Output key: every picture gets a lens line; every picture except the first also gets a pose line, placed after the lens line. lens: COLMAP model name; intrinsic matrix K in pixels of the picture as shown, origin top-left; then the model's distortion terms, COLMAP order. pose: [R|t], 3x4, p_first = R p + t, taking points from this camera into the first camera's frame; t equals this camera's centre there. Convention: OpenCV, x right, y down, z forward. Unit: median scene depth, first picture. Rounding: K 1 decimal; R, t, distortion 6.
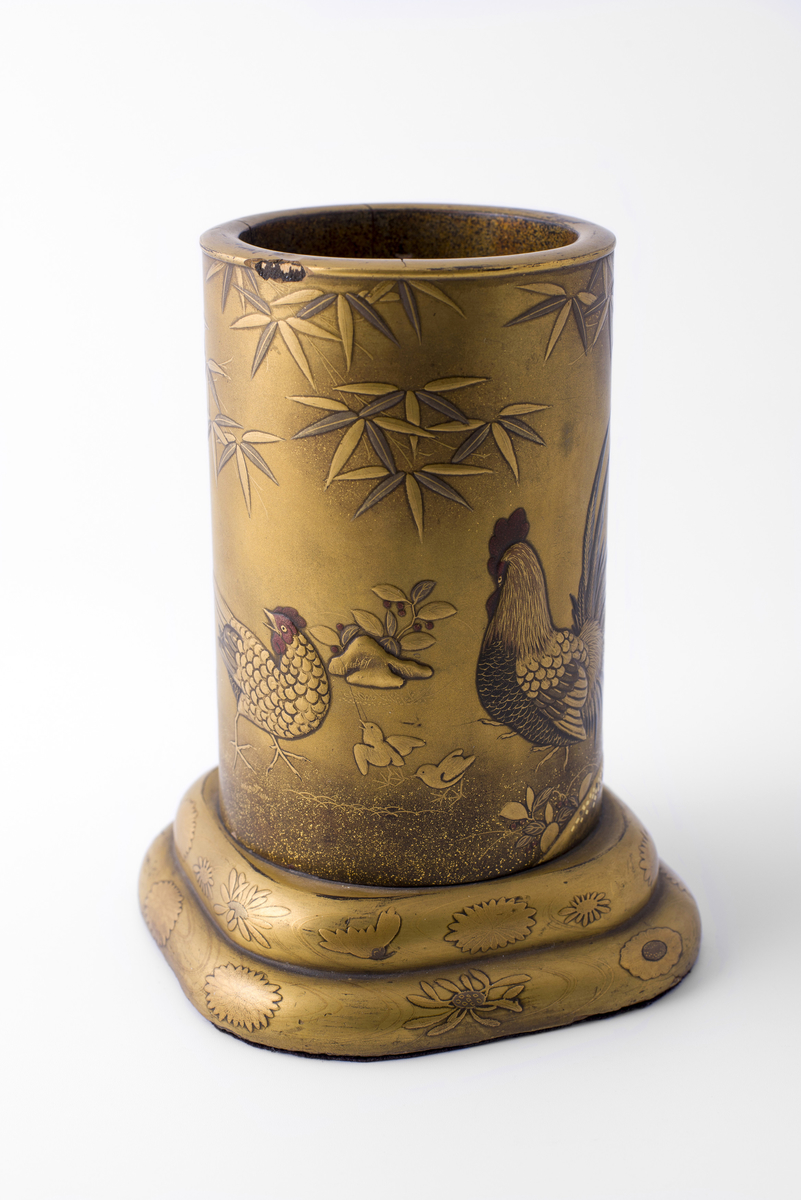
lens RADIAL K [[2127.4, 0, 400.5], [0, 2127.4, 600.0], [0, 0, 1]] dist [-0.145788, -0.008606]
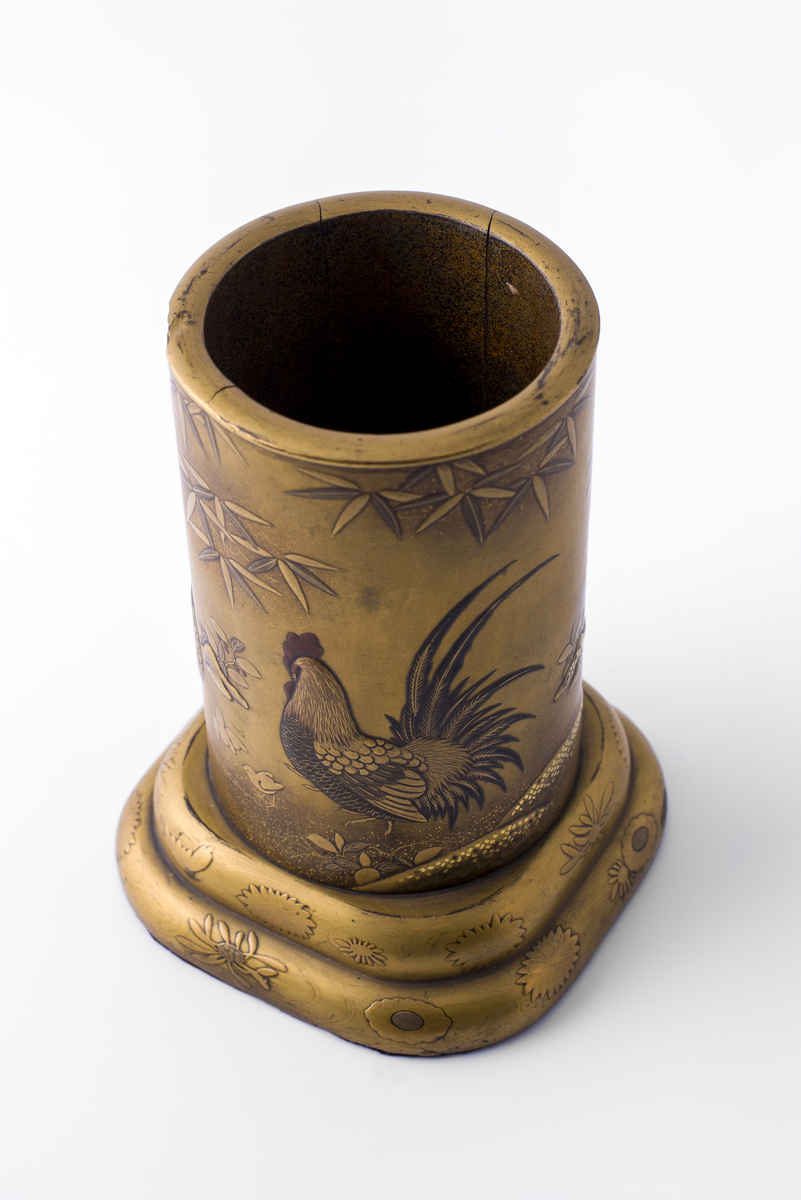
lens RADIAL K [[2542.8, 0, 400.5], [0, 2542.8, 600.0], [0, 0, 1]] dist [-0.049940, 0.002542]
pose [[0.620803, 0.549803, -0.558856, 0.729915], [-0.240588, 0.812069, 0.531659, -0.690737], [0.746137, -0.195602, 0.636411, 0.255931]]
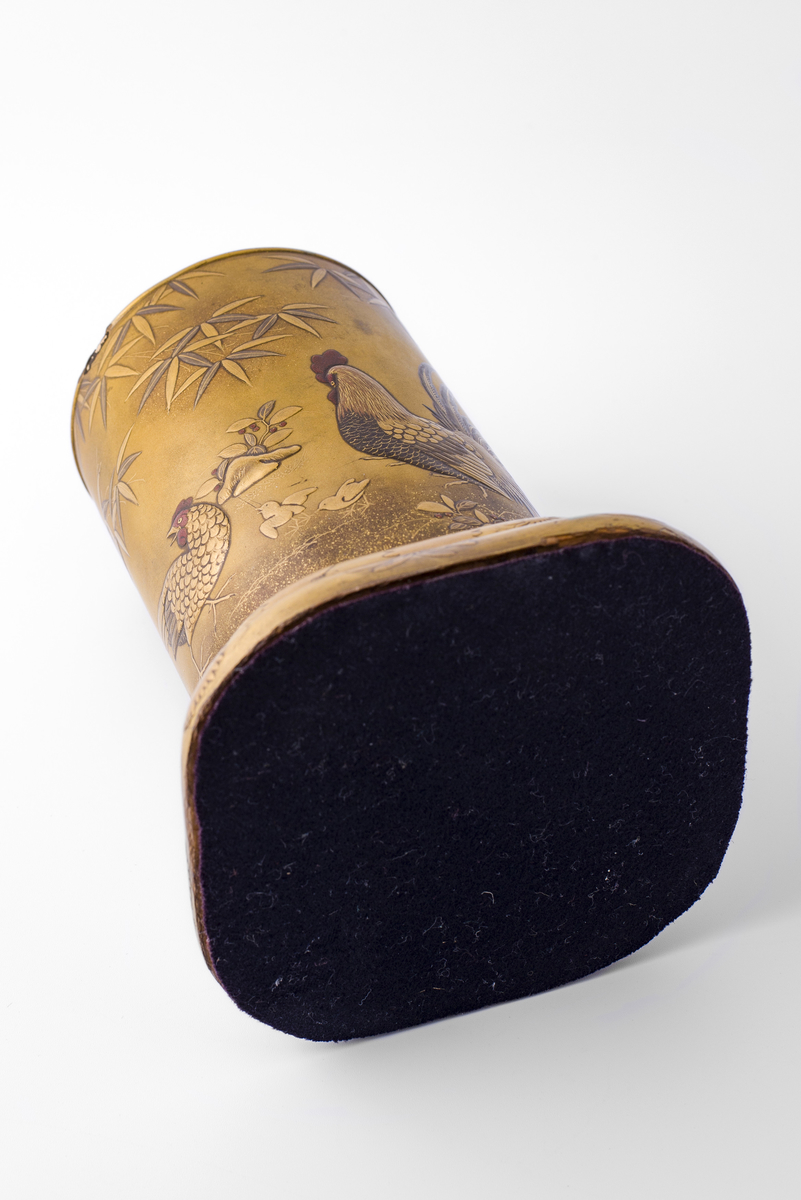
lens RADIAL K [[2542.8, 0, 400.5], [0, 2542.8, 600.0], [0, 0, 1]] dist [-0.049940, 0.002542]
pose [[0.872147, -0.488355, 0.029477, -0.015585], [0.211183, 0.321432, -0.923083, 1.217456], [0.441317, 0.811290, 0.383469, 0.589404]]
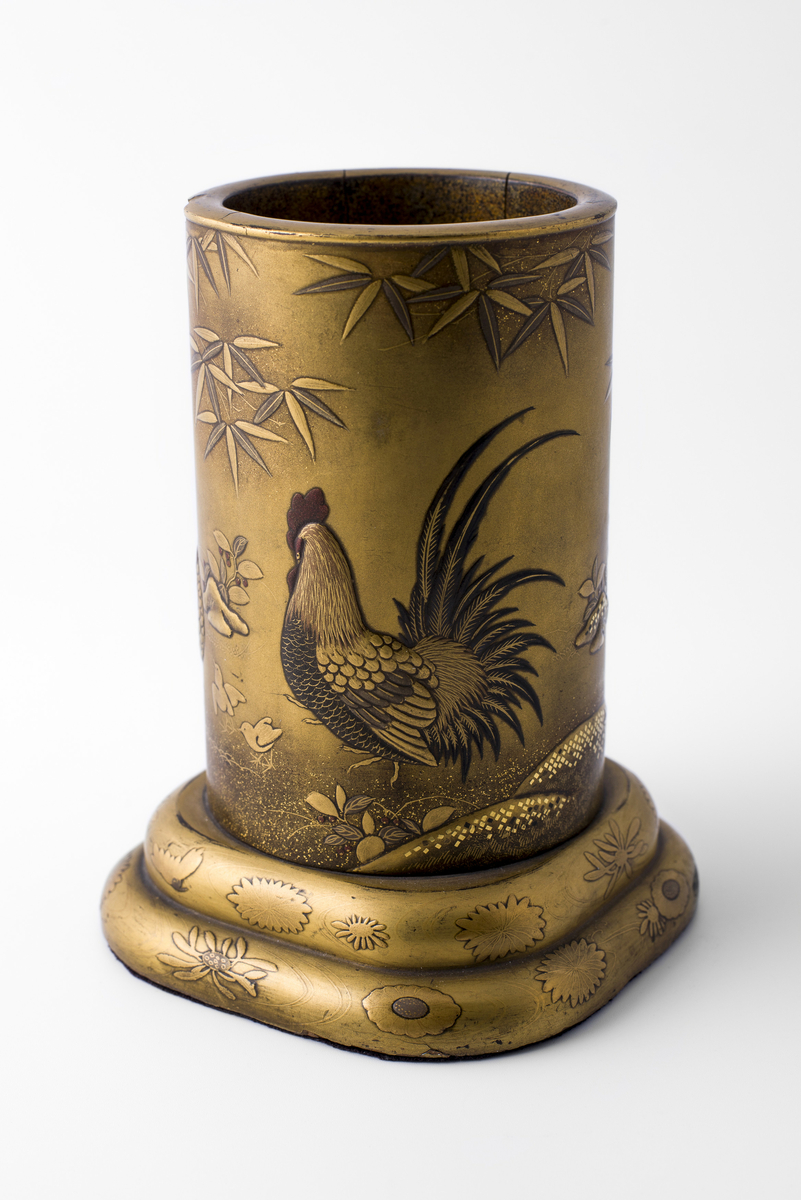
lens RADIAL K [[2203.9, 0, 400.5], [0, 2203.9, 600.0], [0, 0, 1]] dist [-0.158387, -0.063504]
pose [[0.597774, 0.261354, -0.757866, 0.820124], [-0.254781, 0.958287, 0.129509, -0.129044], [0.760100, 0.115673, 0.639427, 0.388474]]
